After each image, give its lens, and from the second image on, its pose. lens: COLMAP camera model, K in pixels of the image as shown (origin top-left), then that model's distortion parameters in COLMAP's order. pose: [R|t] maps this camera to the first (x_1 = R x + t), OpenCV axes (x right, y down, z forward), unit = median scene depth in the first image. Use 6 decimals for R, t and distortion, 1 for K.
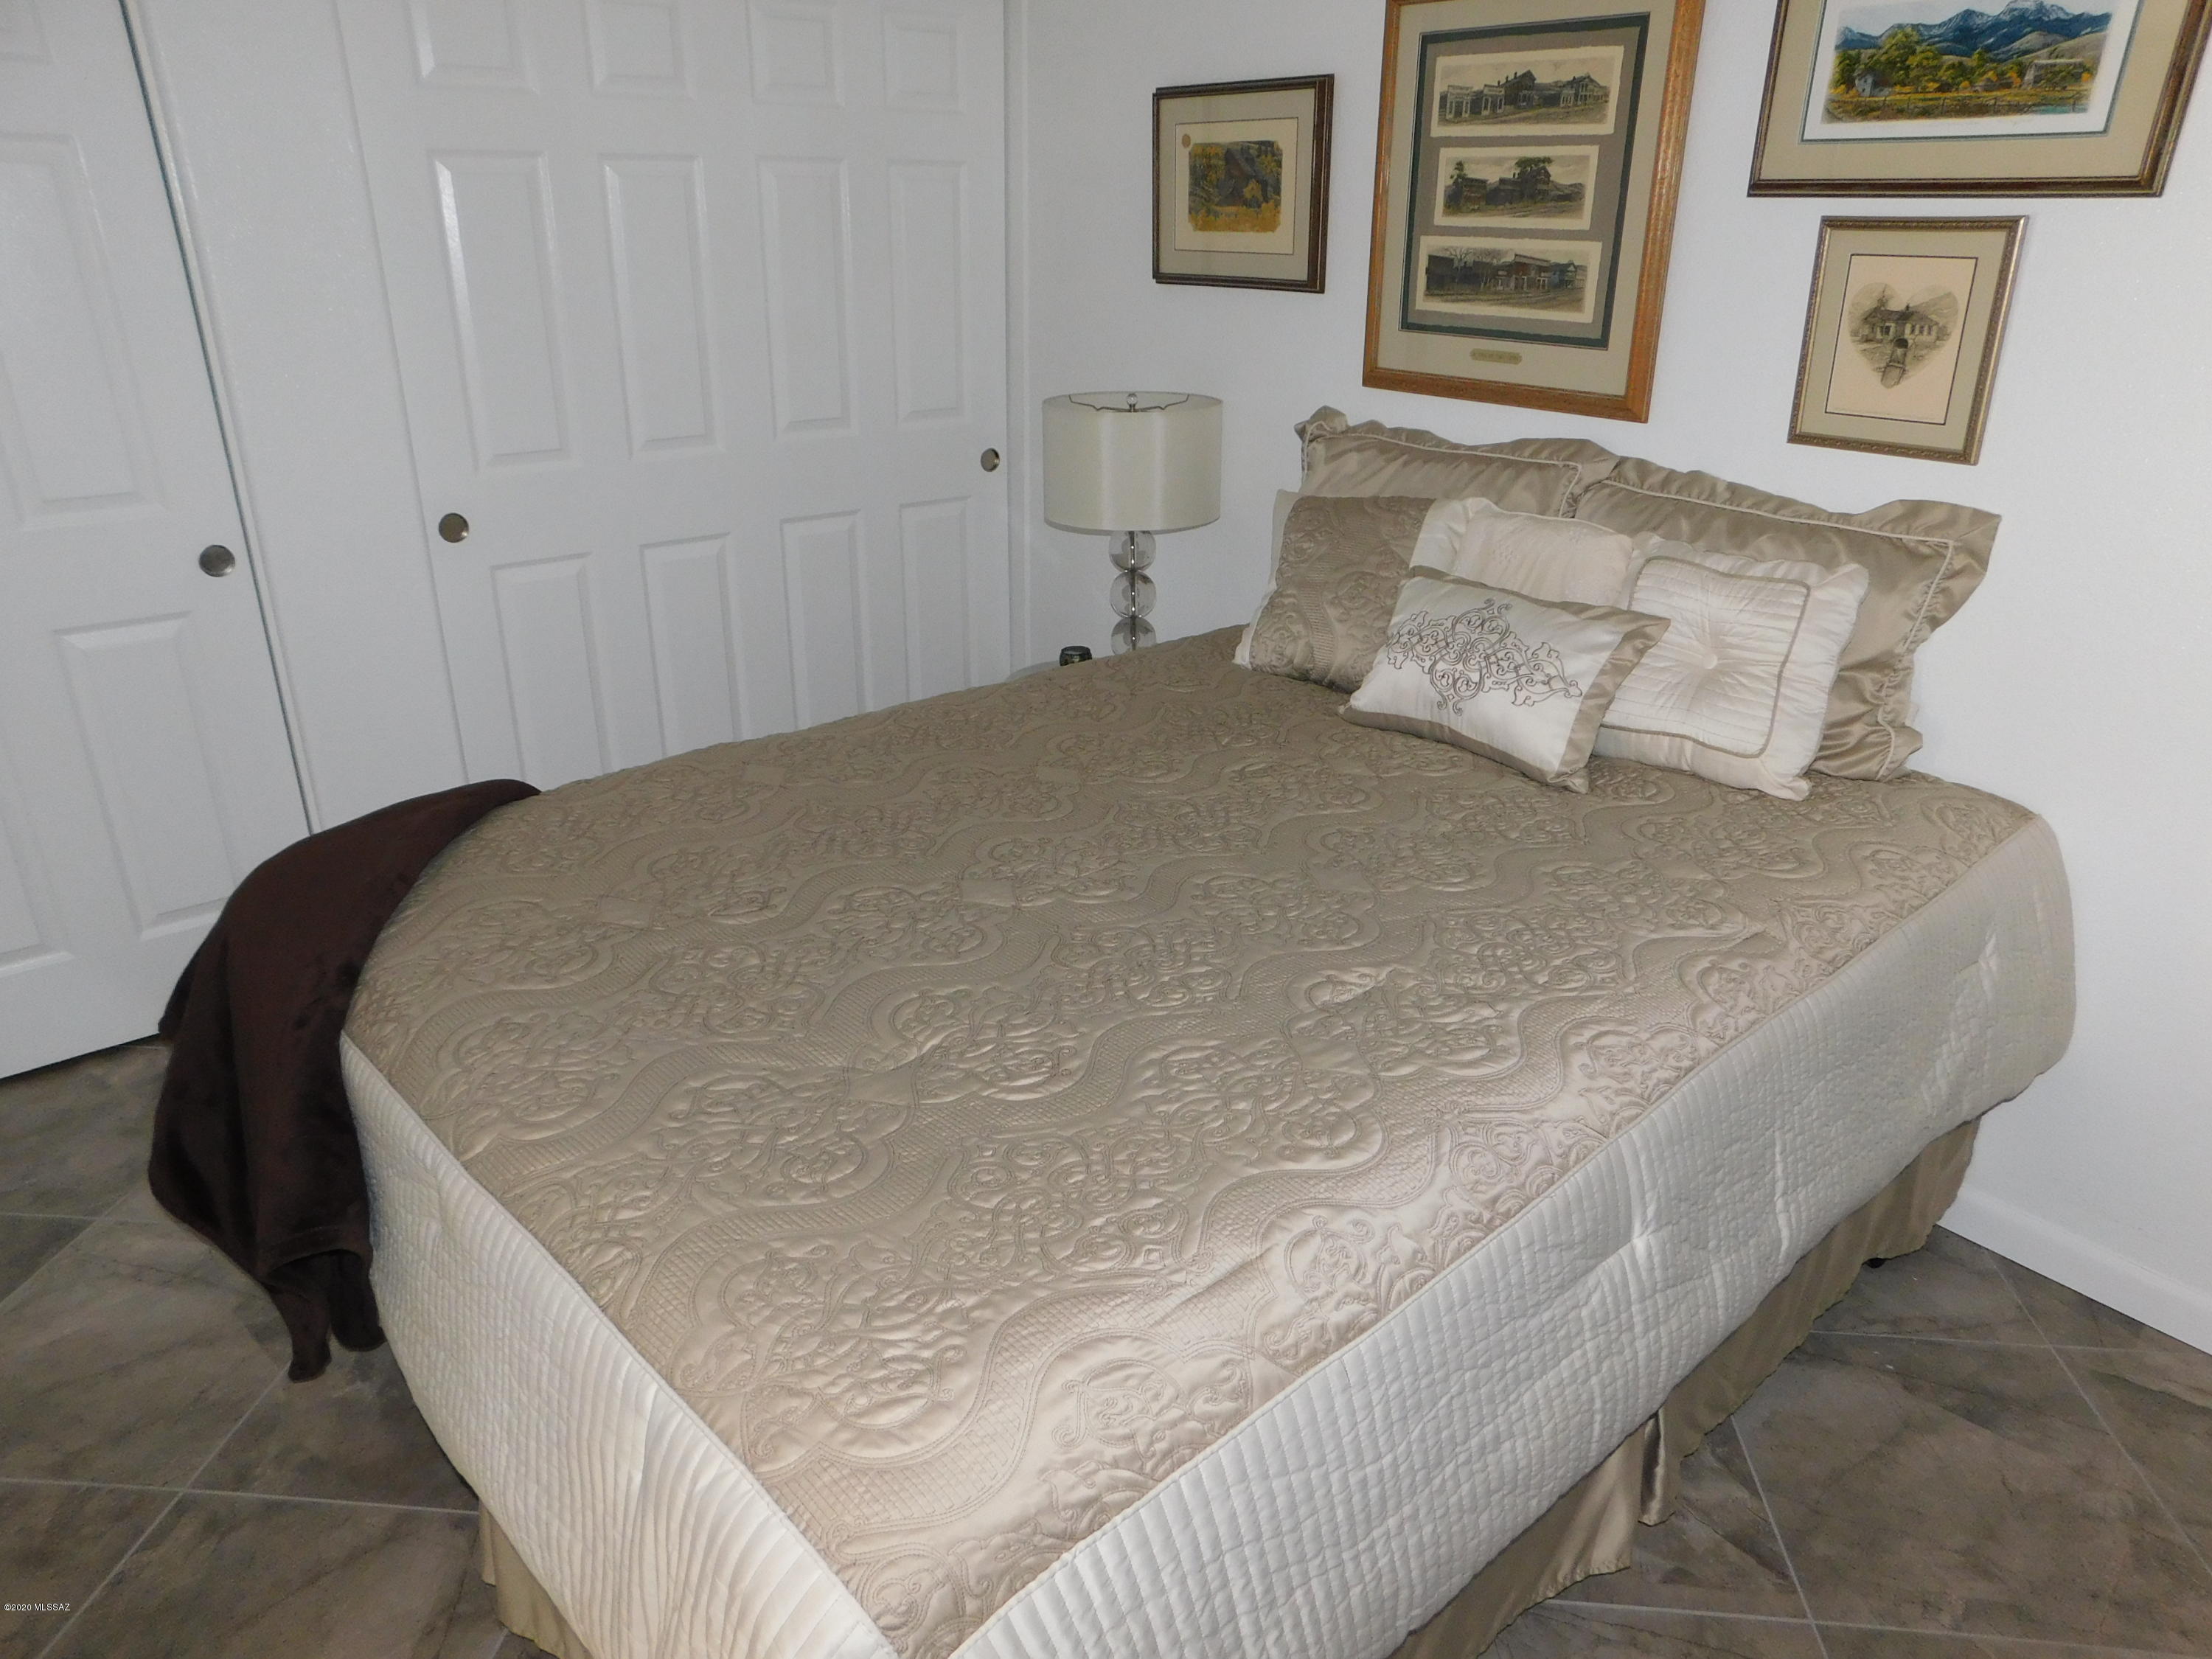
lens RADIAL K [[1470.0, 0, 1108.7], [0, 1470.0, 814.4], [0, 0, 1]] dist [-0.058512, 0.046940]
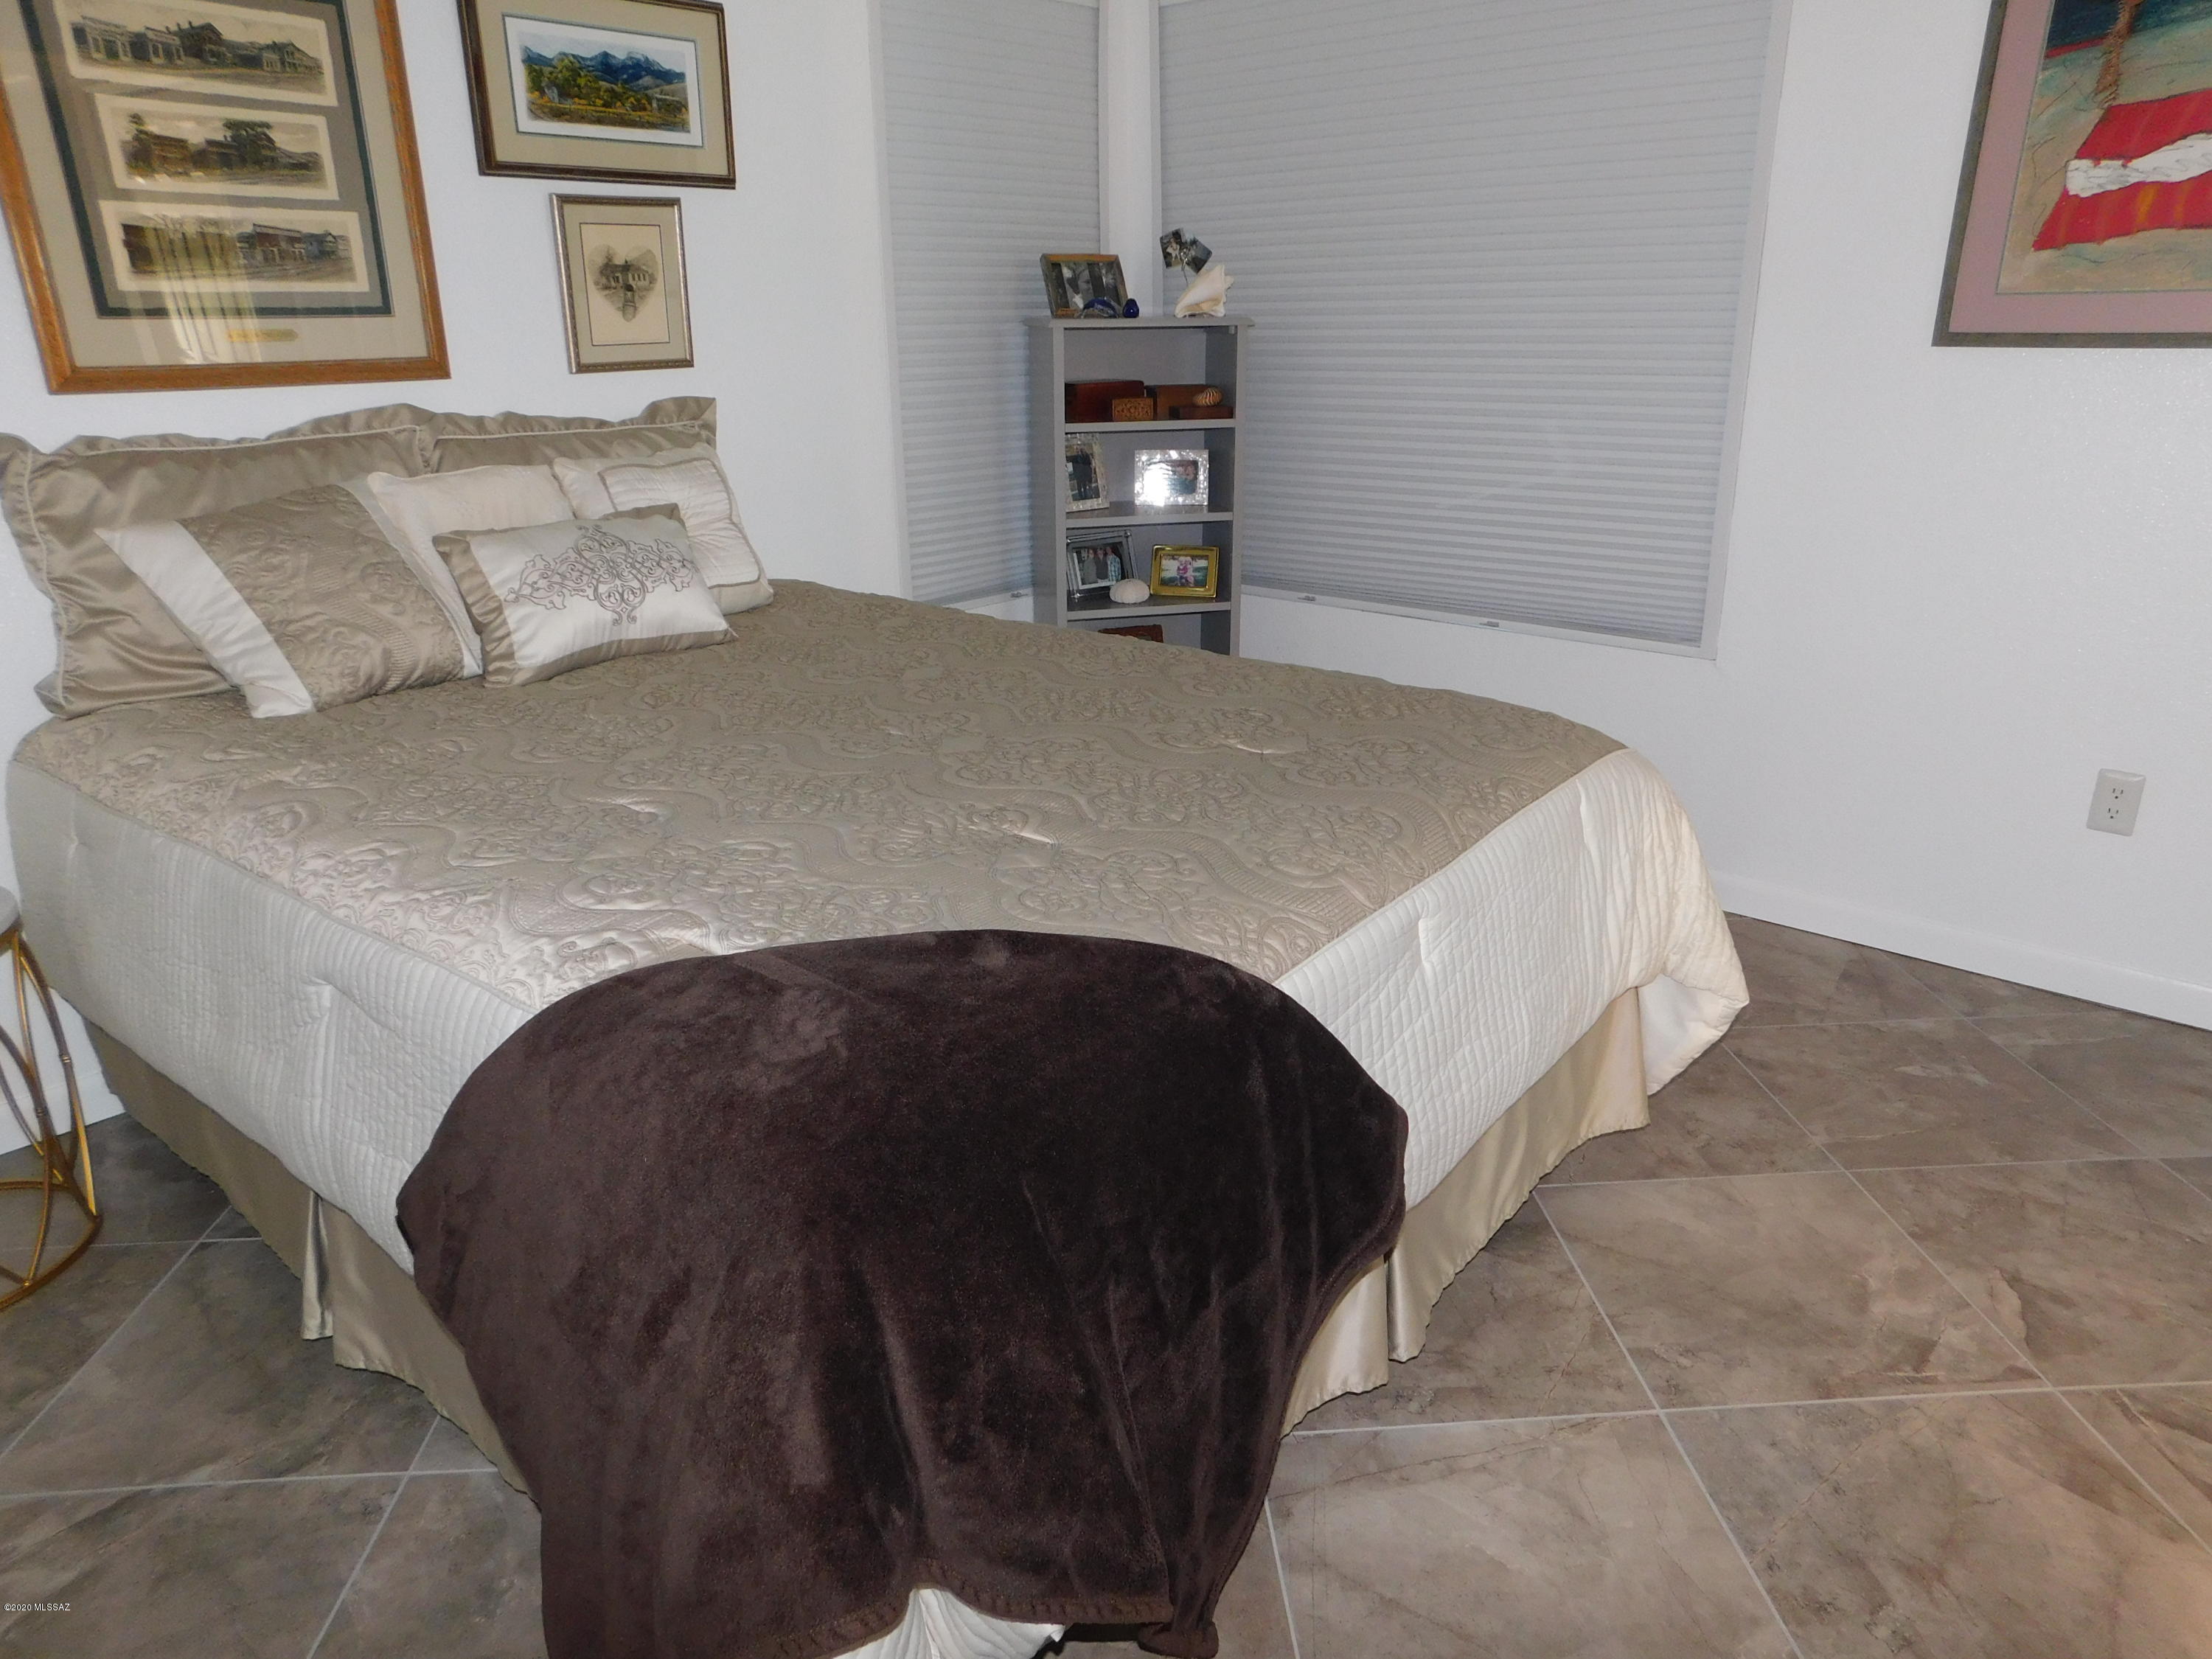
lens RADIAL K [[1470.0, 0, 1107.0], [0, 1470.0, 843.6], [0, 0, 1]] dist [-0.058512, 0.046940]
pose [[-0.155383, -0.343089, 0.926362, -0.883201], [0.384286, 0.842895, 0.376634, -0.200837], [-0.910044, 0.414511, 0.000872, 0.714957]]
